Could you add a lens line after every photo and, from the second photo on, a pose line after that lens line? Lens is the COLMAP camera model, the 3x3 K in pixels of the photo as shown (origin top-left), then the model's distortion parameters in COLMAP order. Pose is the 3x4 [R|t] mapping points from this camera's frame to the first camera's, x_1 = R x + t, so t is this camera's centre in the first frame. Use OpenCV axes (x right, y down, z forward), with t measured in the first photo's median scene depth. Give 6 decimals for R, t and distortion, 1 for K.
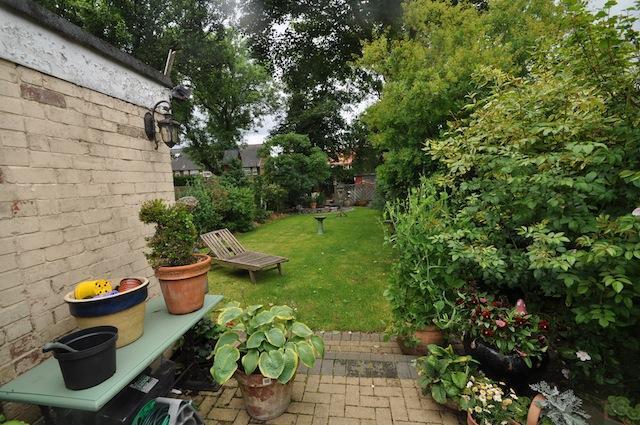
lens RADIAL K [[274.5, 0, 316.4], [0, 274.5, 217.6], [0, 0, 1]] dist [-0.026508, -0.000772]
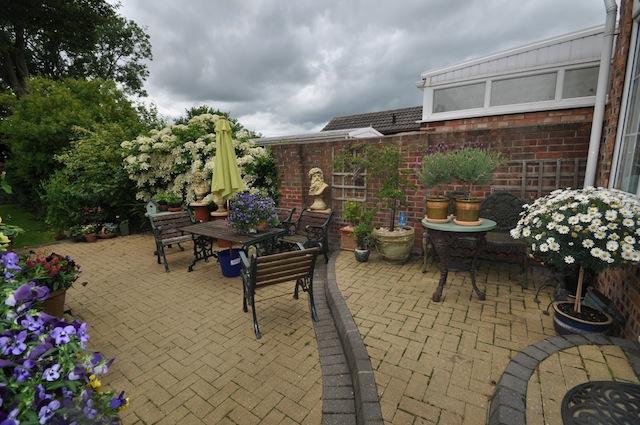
lens RADIAL K [[274.5, 0, 316.4], [0, 274.5, 217.6], [0, 0, 1]] dist [-0.026508, -0.000772]
pose [[0.439237, -0.169761, 0.882186, -0.643397], [0.134836, 0.983318, 0.122087, 0.240880], [-0.888195, 0.065325, 0.454799, -1.798178]]
